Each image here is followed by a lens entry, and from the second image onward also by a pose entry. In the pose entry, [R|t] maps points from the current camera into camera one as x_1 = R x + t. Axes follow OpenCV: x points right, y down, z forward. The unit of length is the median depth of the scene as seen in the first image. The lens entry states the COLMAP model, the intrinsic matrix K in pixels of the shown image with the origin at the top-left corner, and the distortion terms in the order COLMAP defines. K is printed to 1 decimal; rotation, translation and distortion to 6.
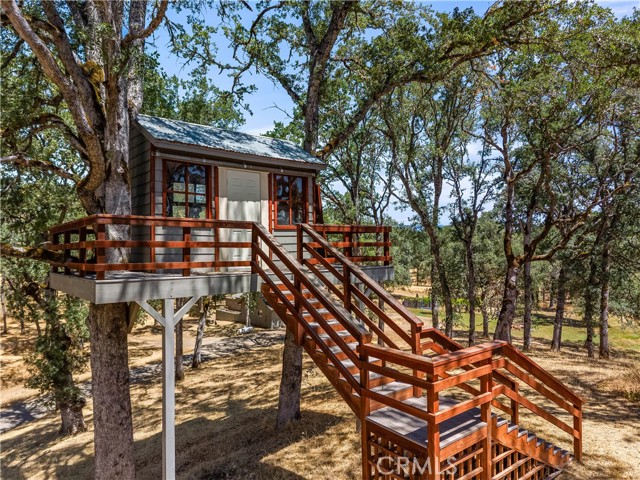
lens RADIAL K [[430.9, 0, 323.2], [0, 430.9, 239.0], [0, 0, 1]] dist [0.028044, -0.022312]
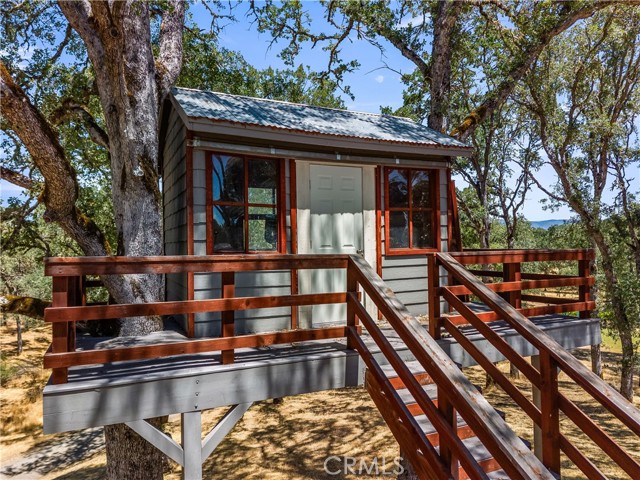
lens RADIAL K [[430.9, 0, 319.3], [0, 430.9, 240.1], [0, 0, 1]] dist [0.028044, -0.022312]
pose [[0.968406, -0.008503, -0.249234, -0.047290], [0.010177, 0.999933, 0.005431, -0.046259], [0.249171, -0.007796, 0.968428, 0.343465]]
